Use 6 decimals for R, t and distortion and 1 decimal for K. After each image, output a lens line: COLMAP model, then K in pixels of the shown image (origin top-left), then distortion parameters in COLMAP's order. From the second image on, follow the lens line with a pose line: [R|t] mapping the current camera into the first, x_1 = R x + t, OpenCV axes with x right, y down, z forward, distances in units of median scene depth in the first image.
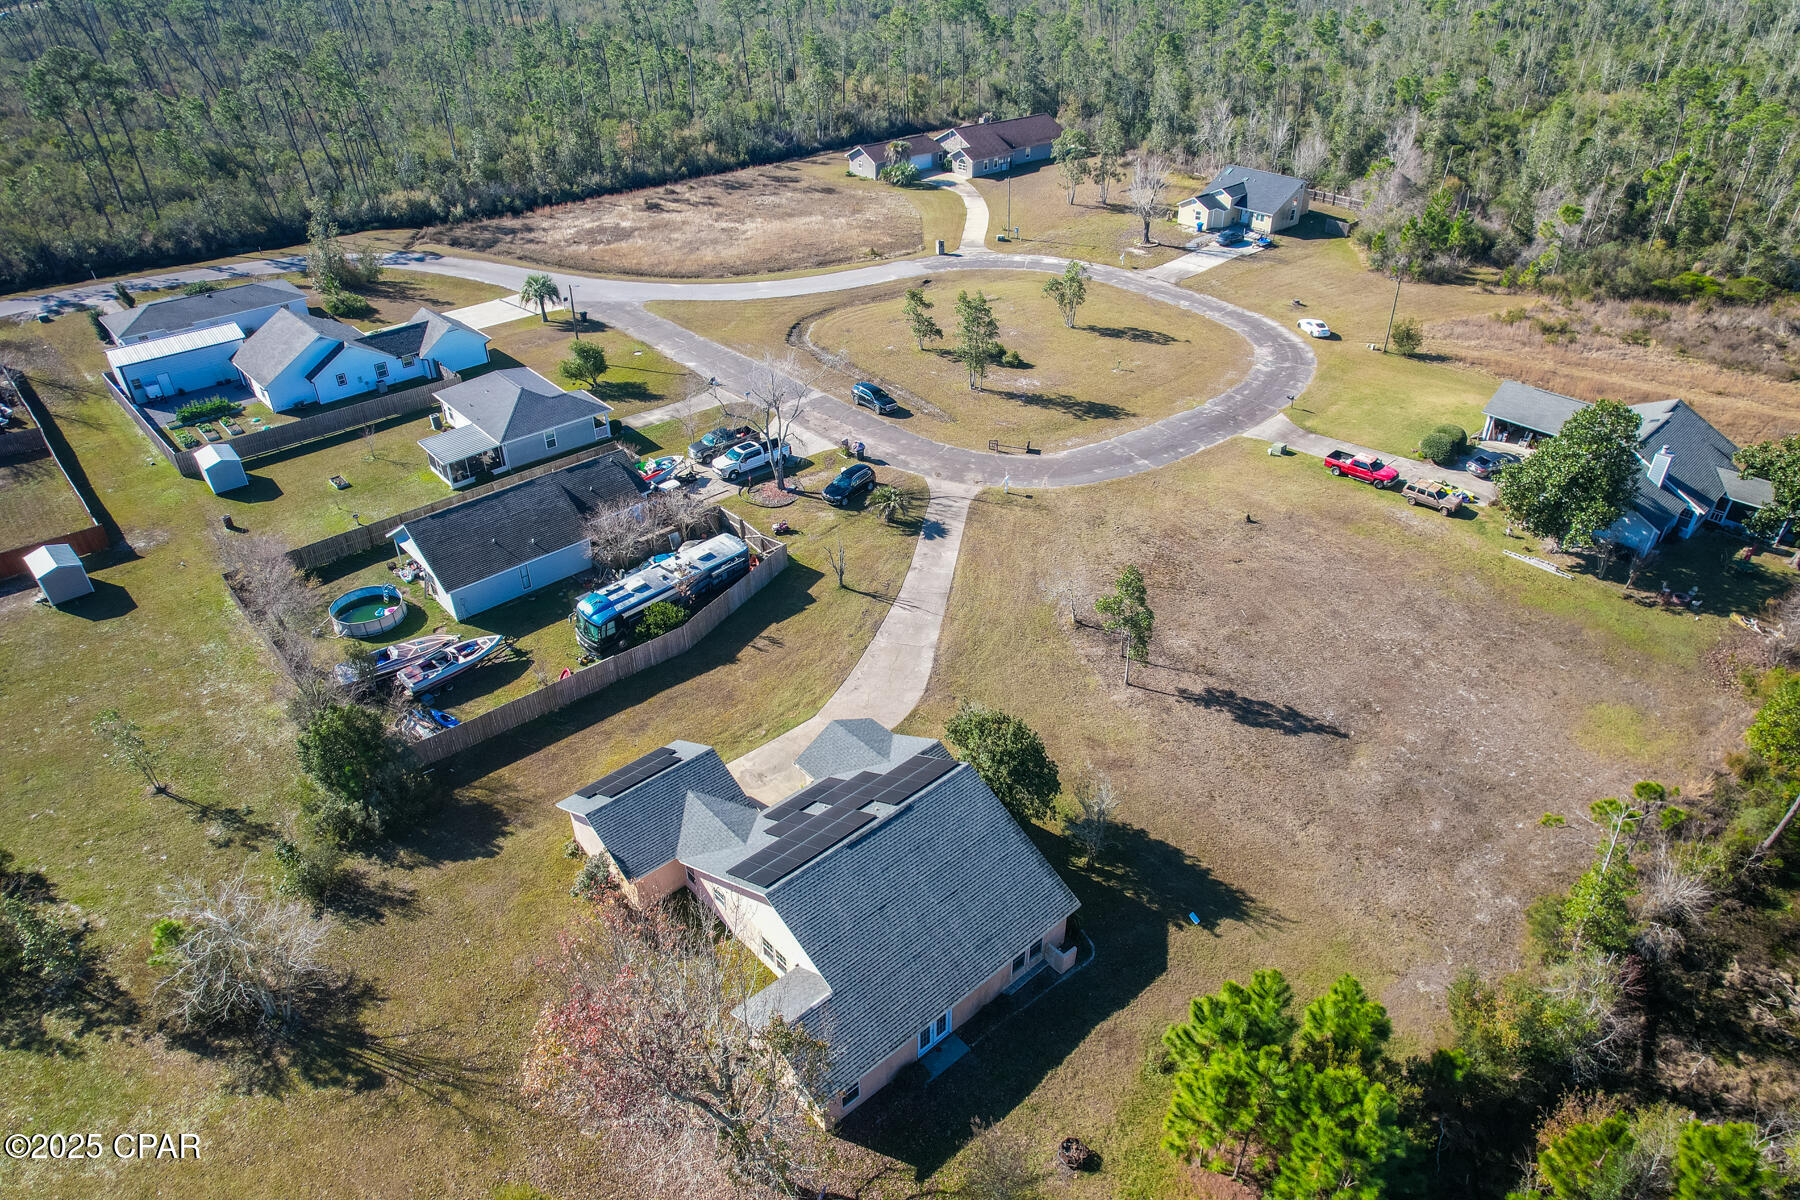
lens RADIAL K [[1148.5, 0, 907.2], [0, 1148.5, 612.4], [0, 0, 1]] dist [-0.082197, 0.074198]
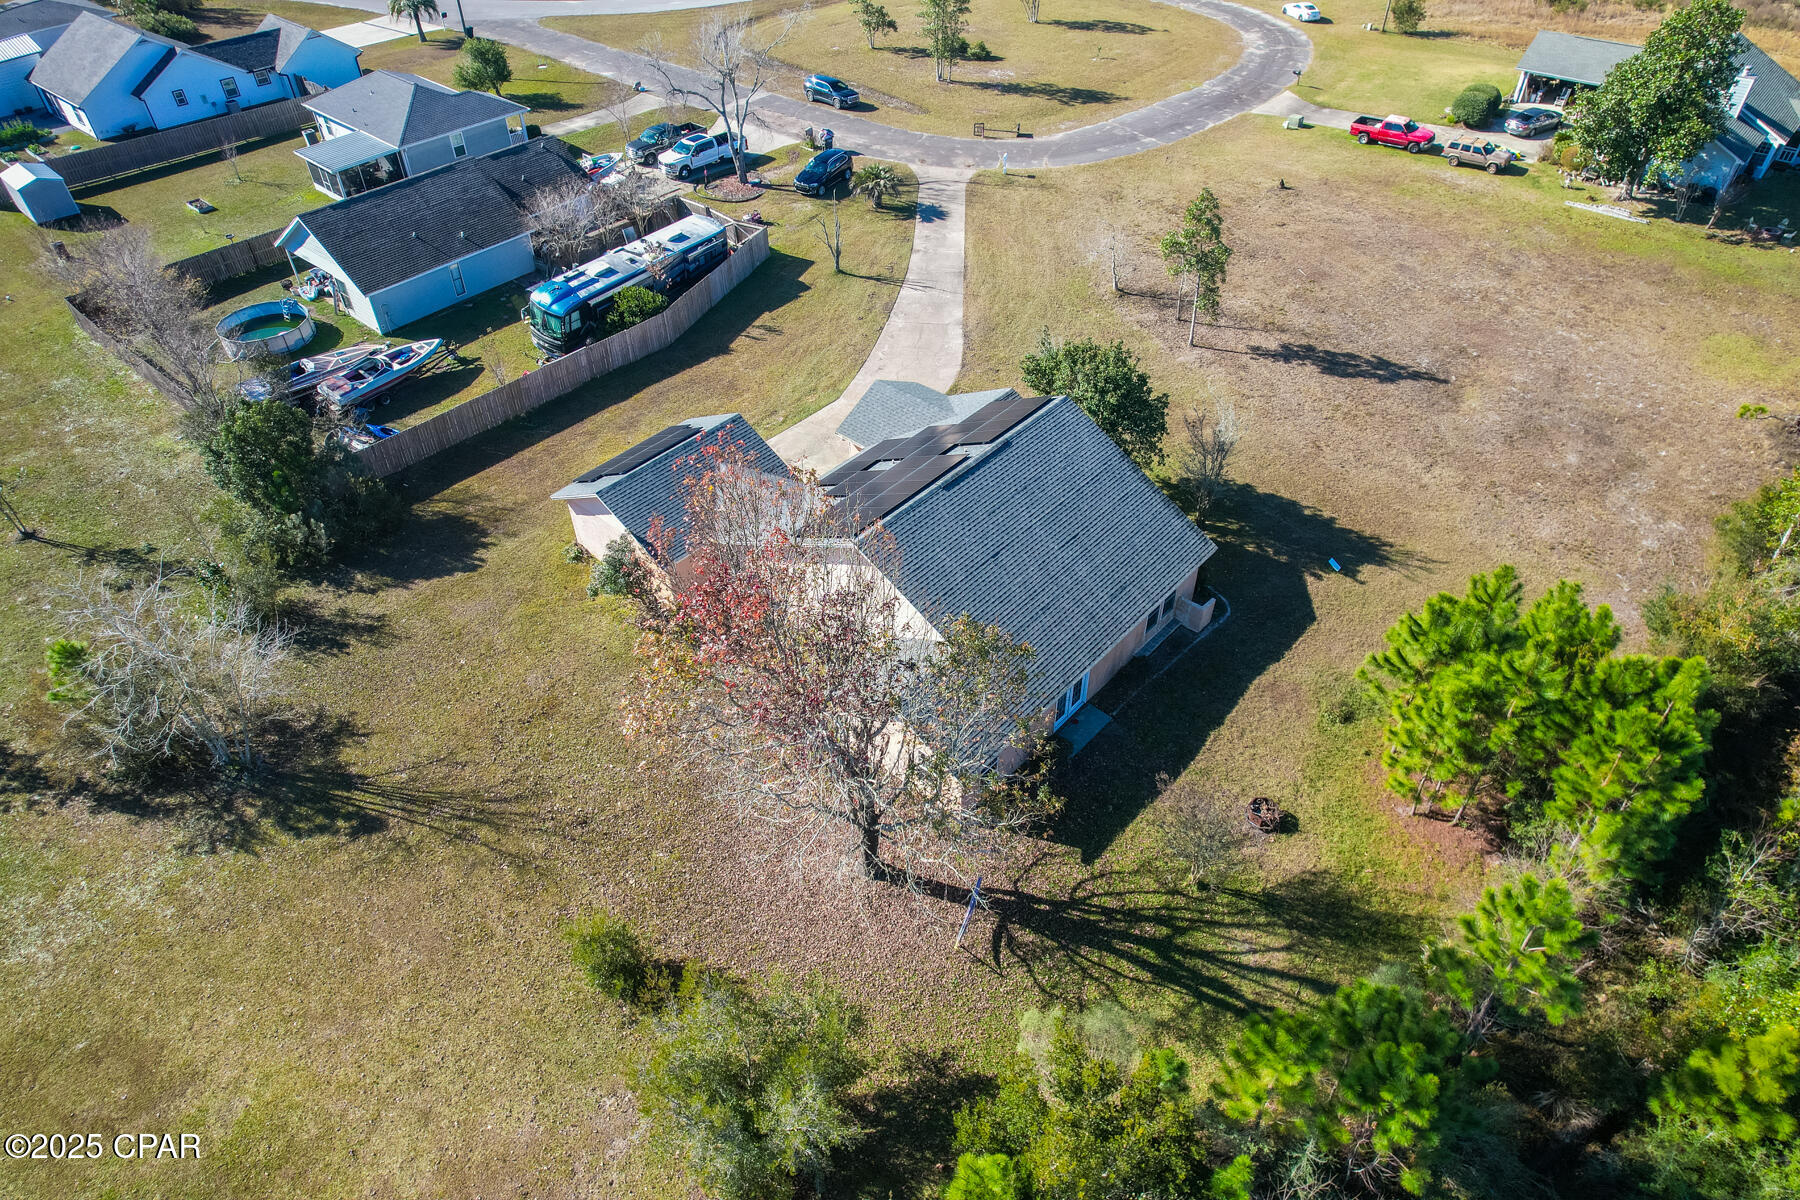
lens RADIAL K [[1148.5, 0, 907.2], [0, 1148.5, 612.4], [0, 0, 1]] dist [-0.082197, 0.074198]
pose [[0.993735, -0.078609, 0.079444, -0.096717], [0.066764, 0.987599, 0.142094, 0.114718], [-0.089629, -0.135900, 0.986660, 0.130272]]
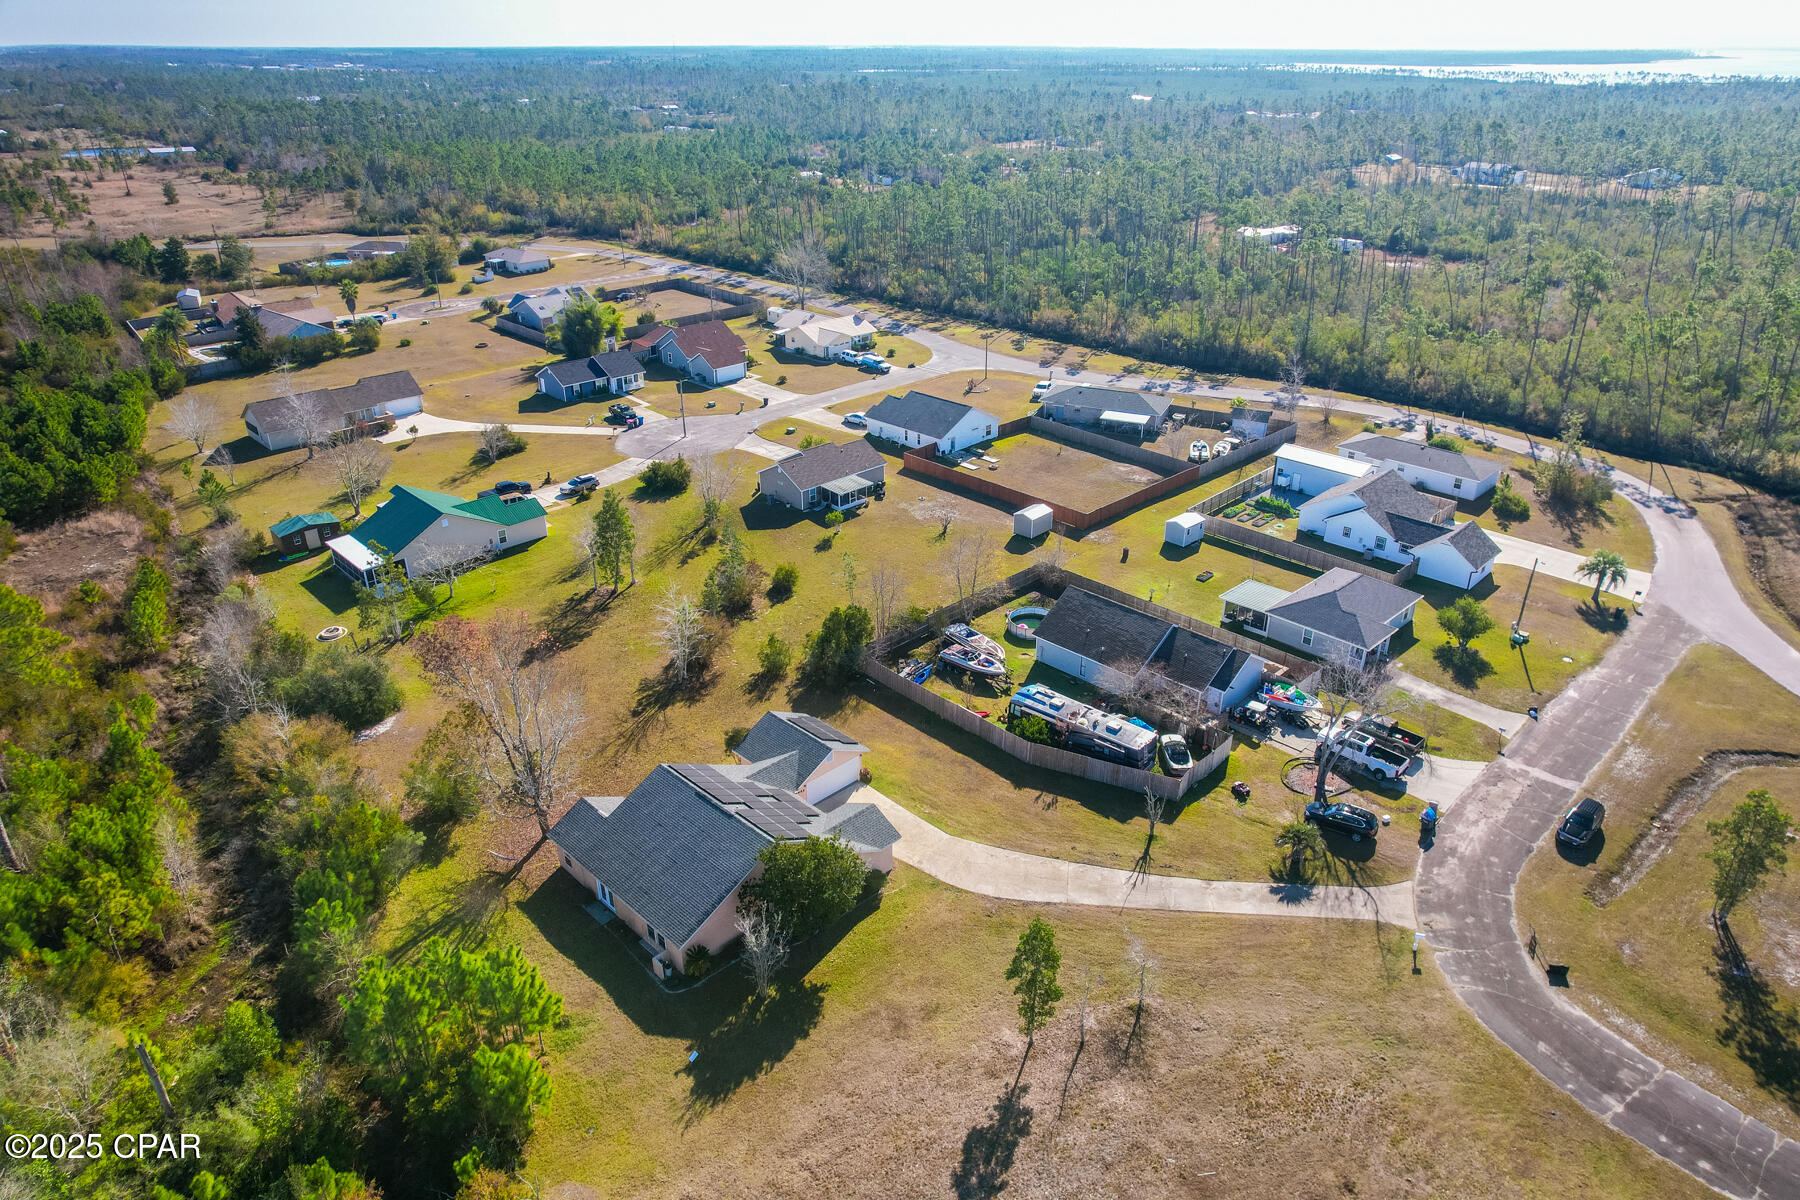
lens RADIAL K [[1148.5, 0, 907.2], [0, 1148.5, 612.4], [0, 0, 1]] dist [-0.082197, 0.074198]
pose [[0.051739, 0.453616, -0.889694, 0.768360], [-0.557496, 0.752268, 0.351128, -0.420594], [0.828566, 0.477834, 0.291811, 0.448777]]
